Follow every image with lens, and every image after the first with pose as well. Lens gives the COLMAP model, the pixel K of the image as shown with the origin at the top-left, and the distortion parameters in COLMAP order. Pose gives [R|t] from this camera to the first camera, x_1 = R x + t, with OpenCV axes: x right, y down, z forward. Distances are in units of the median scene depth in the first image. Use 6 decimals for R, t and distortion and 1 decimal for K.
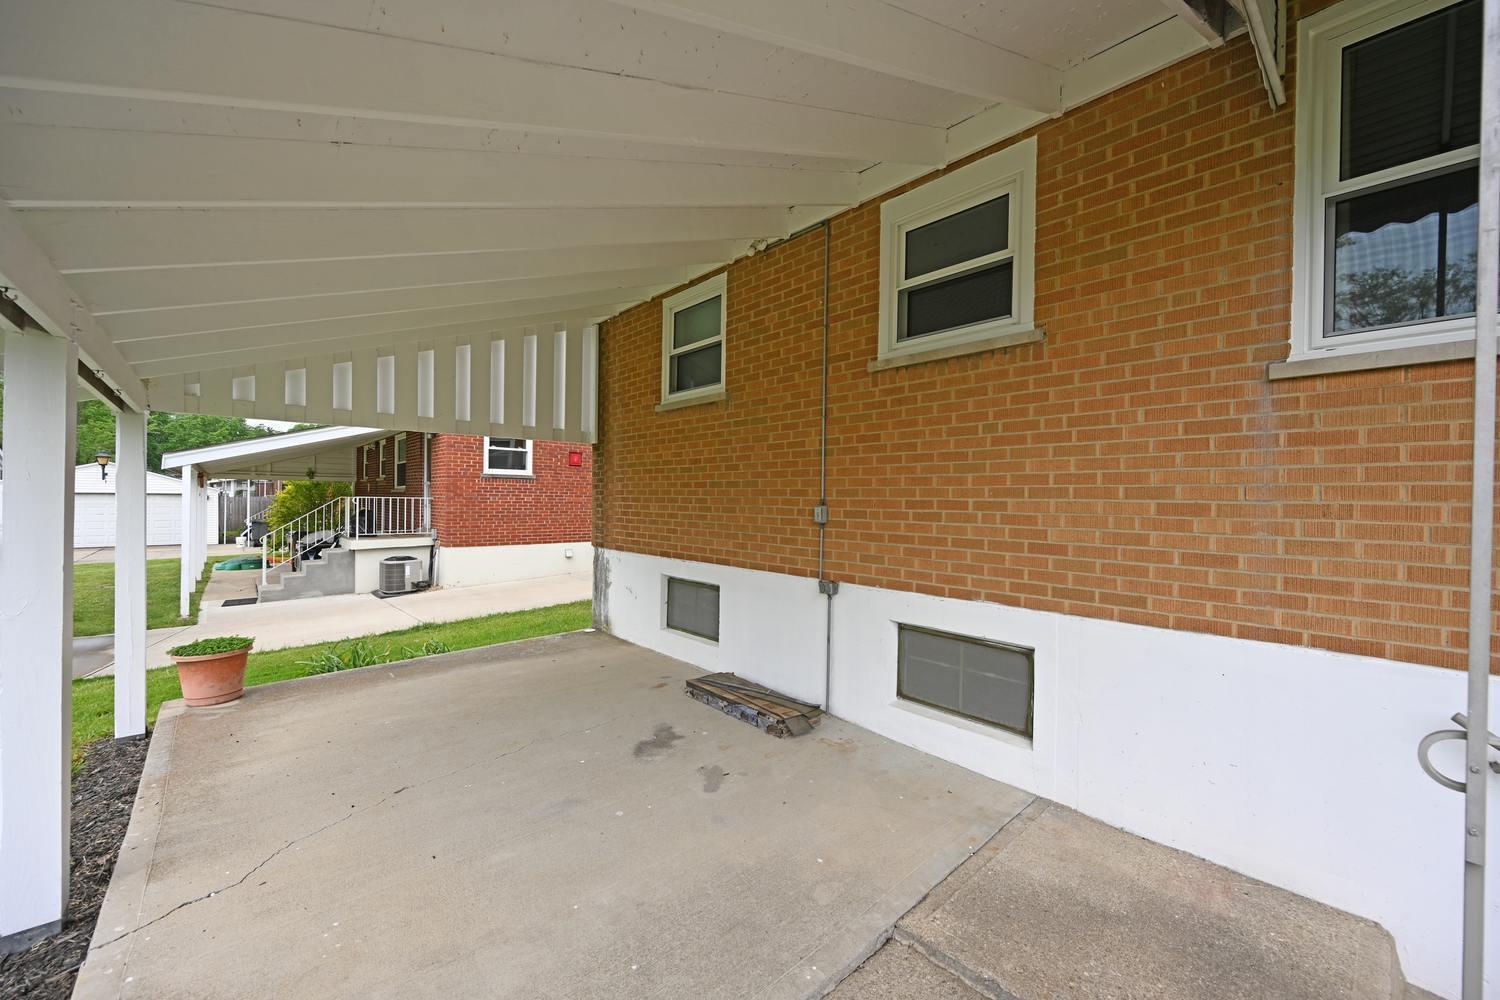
lens RADIAL K [[590.4, 0, 753.0], [0, 590.4, 502.8], [0, 0, 1]] dist [0.000263, -0.000341]
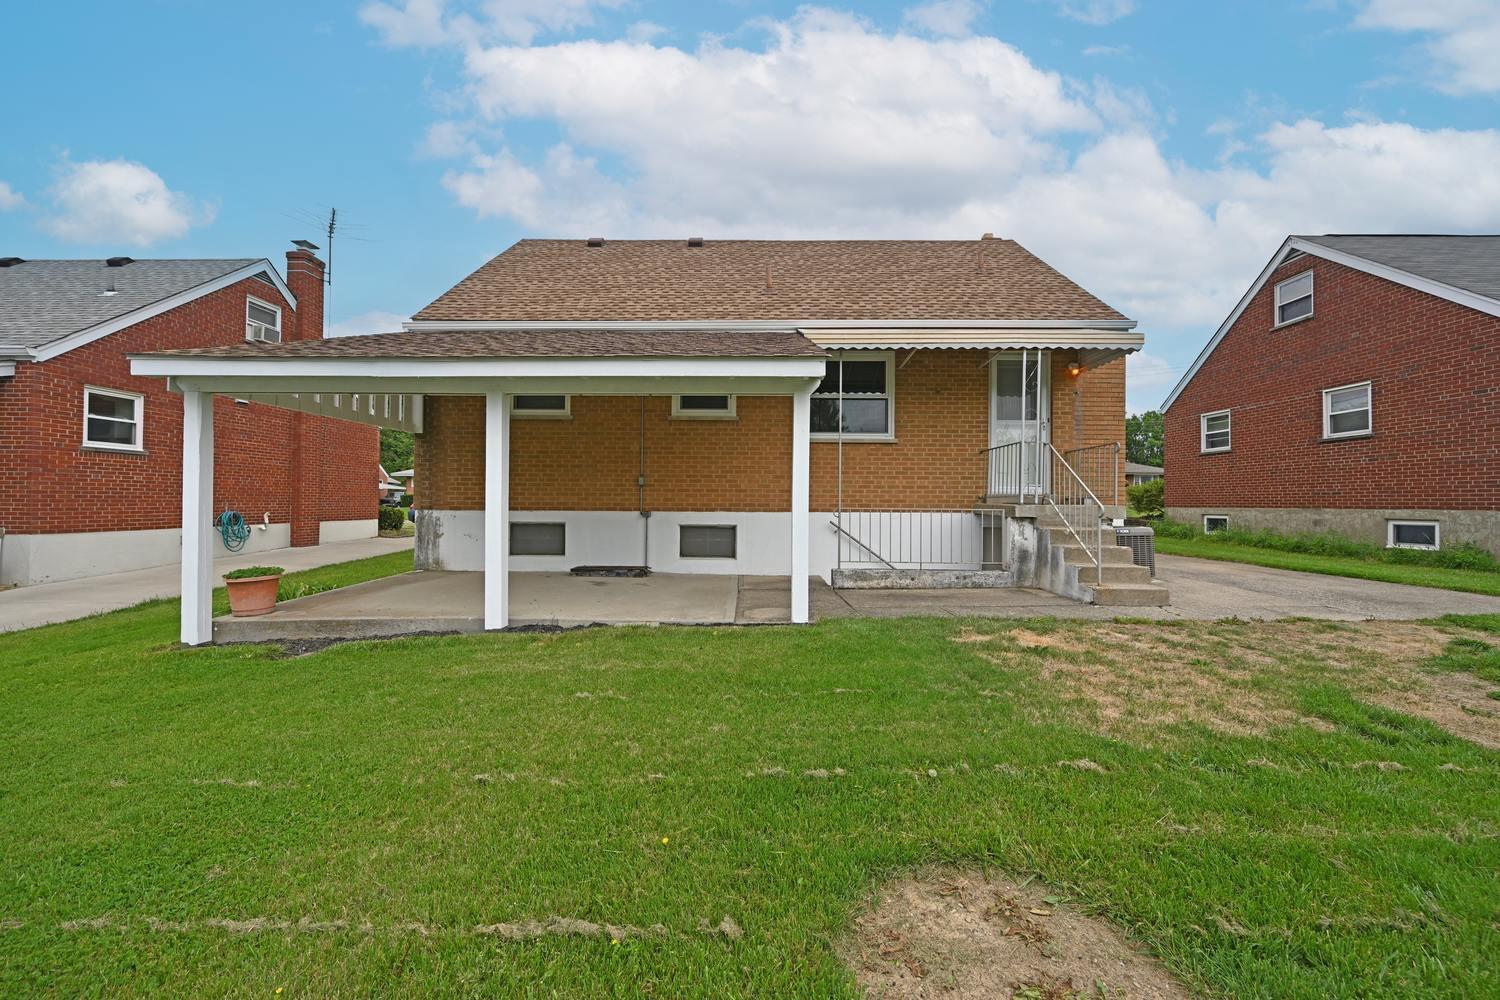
lens RADIAL K [[590.4, 0, 755.8], [0, 590.4, 498.0], [0, 0, 1]] dist [0.000263, -0.000341]
pose [[0.686959, -0.000311, 0.726696, -1.044349], [0.004608, 0.999982, -0.003928, 0.082291], [-0.726682, 0.006047, 0.686947, -0.710478]]
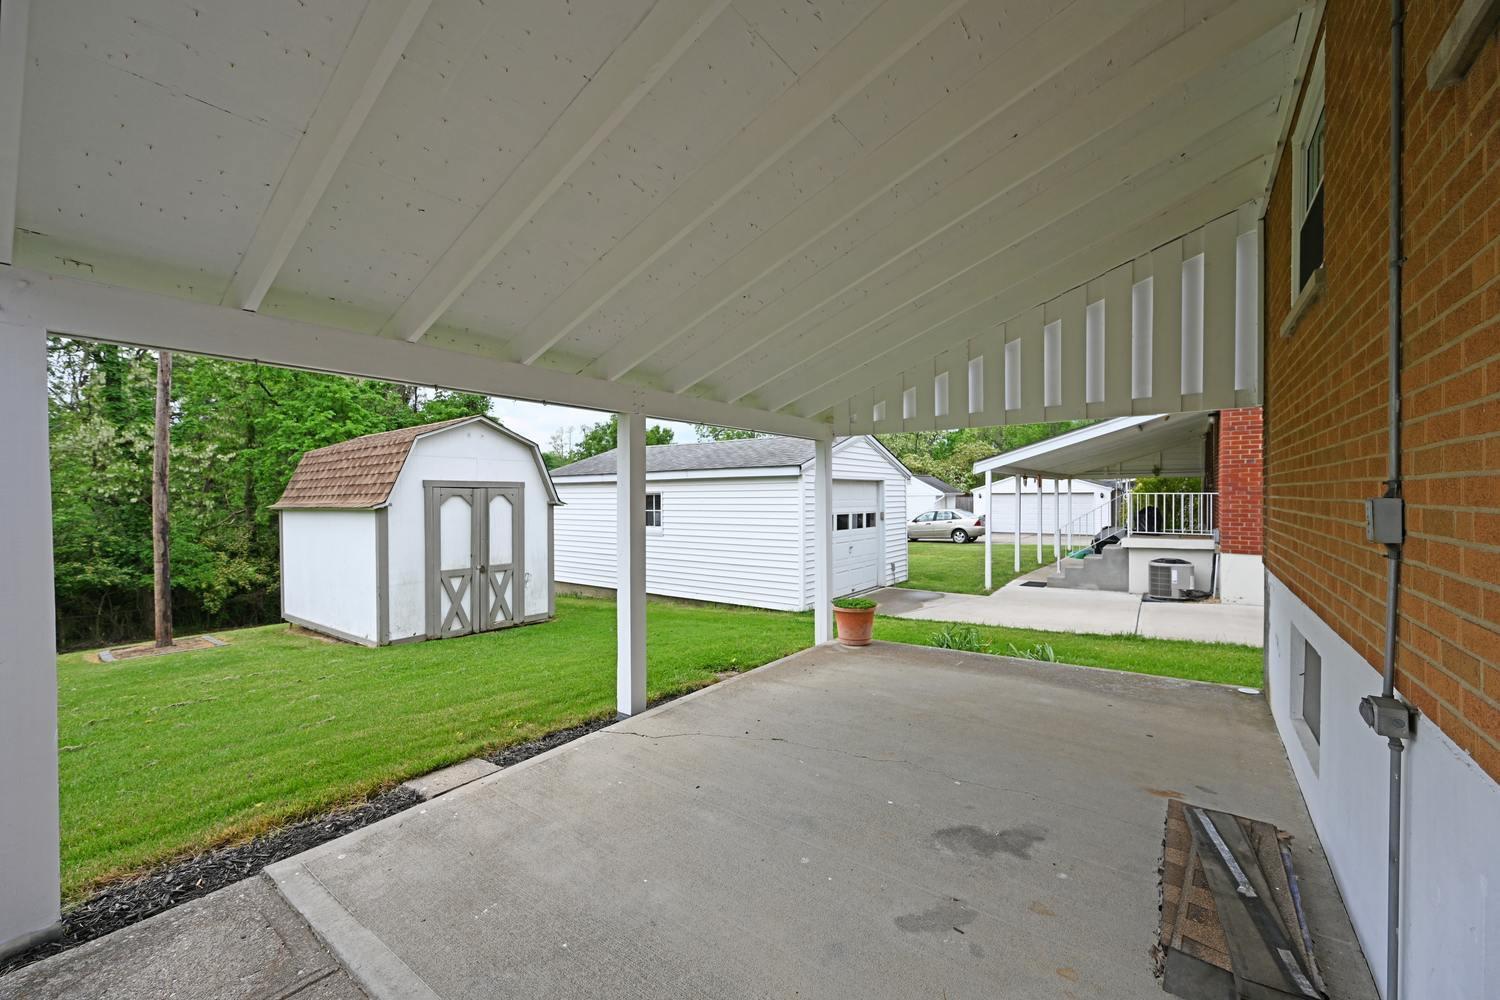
lens RADIAL K [[590.4, 0, 752.0], [0, 590.4, 499.4], [0, 0, 1]] dist [0.000263, -0.000341]
pose [[0.203564, -0.003565, -0.979055, 0.374145], [0.002453, 0.999992, -0.003131, 0.003774], [0.979059, -0.001764, 0.203571, 0.471142]]
